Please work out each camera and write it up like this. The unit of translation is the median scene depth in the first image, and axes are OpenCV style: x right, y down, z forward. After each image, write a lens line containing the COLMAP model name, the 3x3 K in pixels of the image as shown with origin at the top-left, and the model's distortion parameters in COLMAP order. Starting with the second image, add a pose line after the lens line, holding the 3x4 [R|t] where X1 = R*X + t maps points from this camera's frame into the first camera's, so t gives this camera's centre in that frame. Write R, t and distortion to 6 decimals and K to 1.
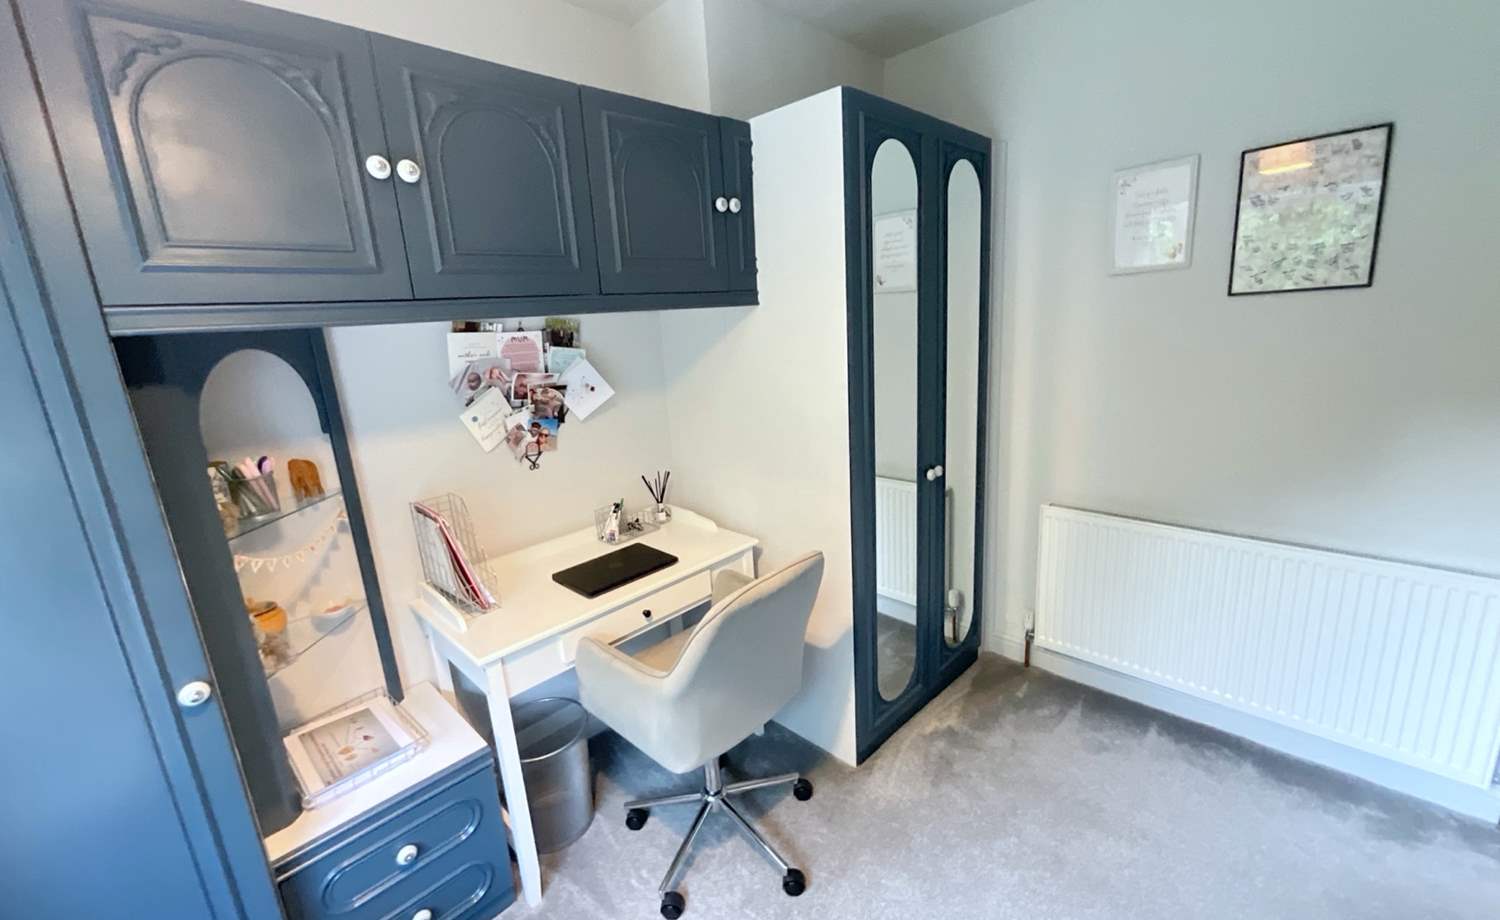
lens RADIAL K [[607.5, 0, 744.8], [0, 607.5, 459.0], [0, 0, 1]] dist [-0.002730, -0.000688]
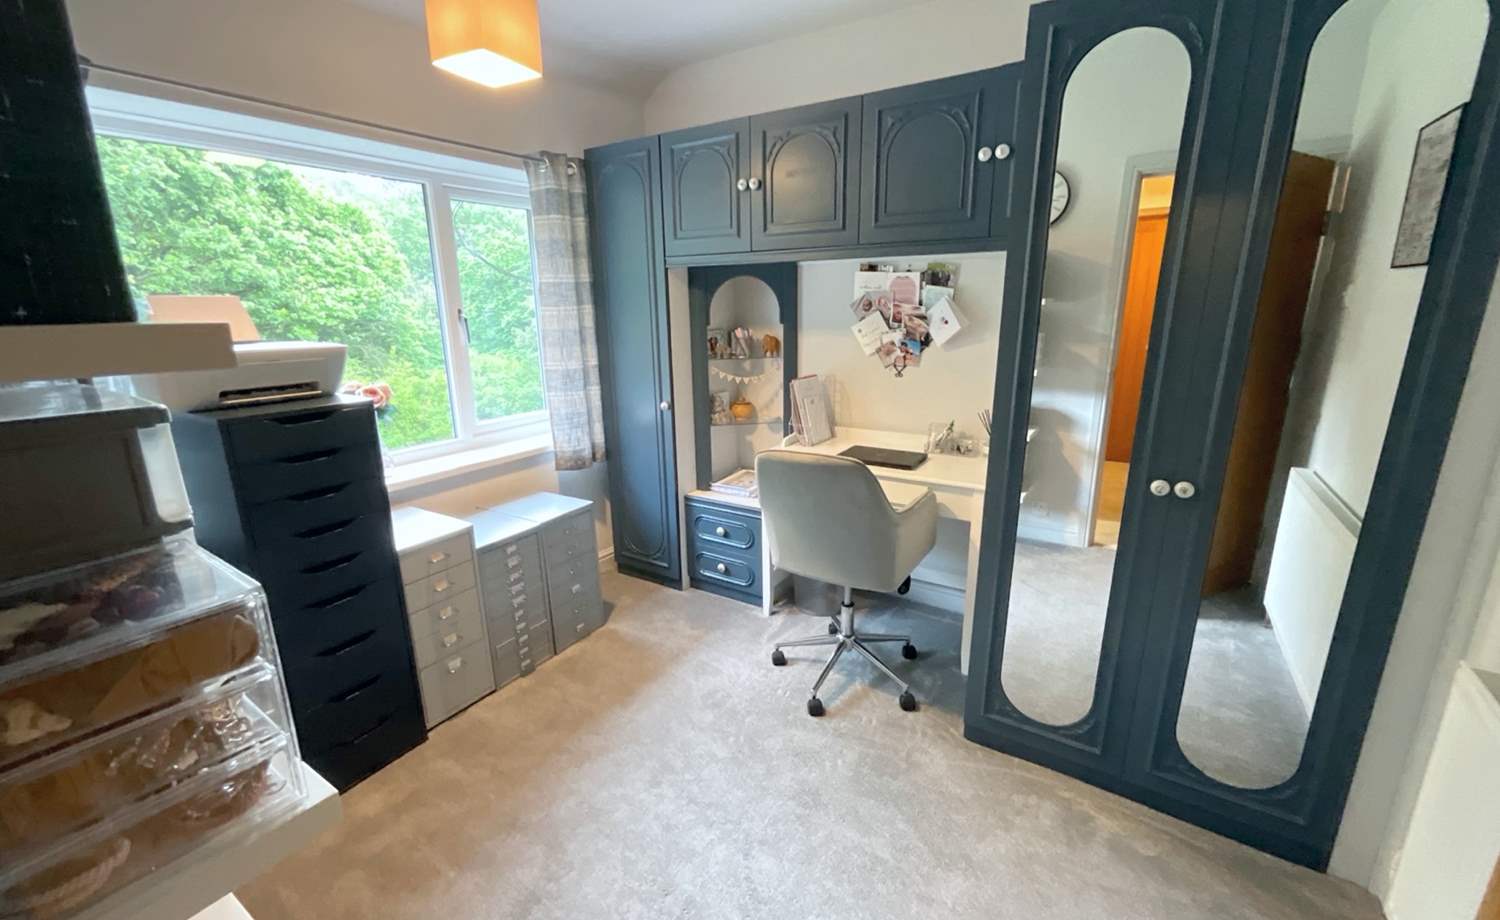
lens RADIAL K [[607.5, 0, 752.8], [0, 607.5, 457.7], [0, 0, 1]] dist [-0.002730, -0.000688]
pose [[0.216628, 0.308574, -0.926204, 0.916167], [-0.223035, 0.939285, 0.260767, -0.097319], [0.950436, 0.150087, 0.272298, 0.365302]]
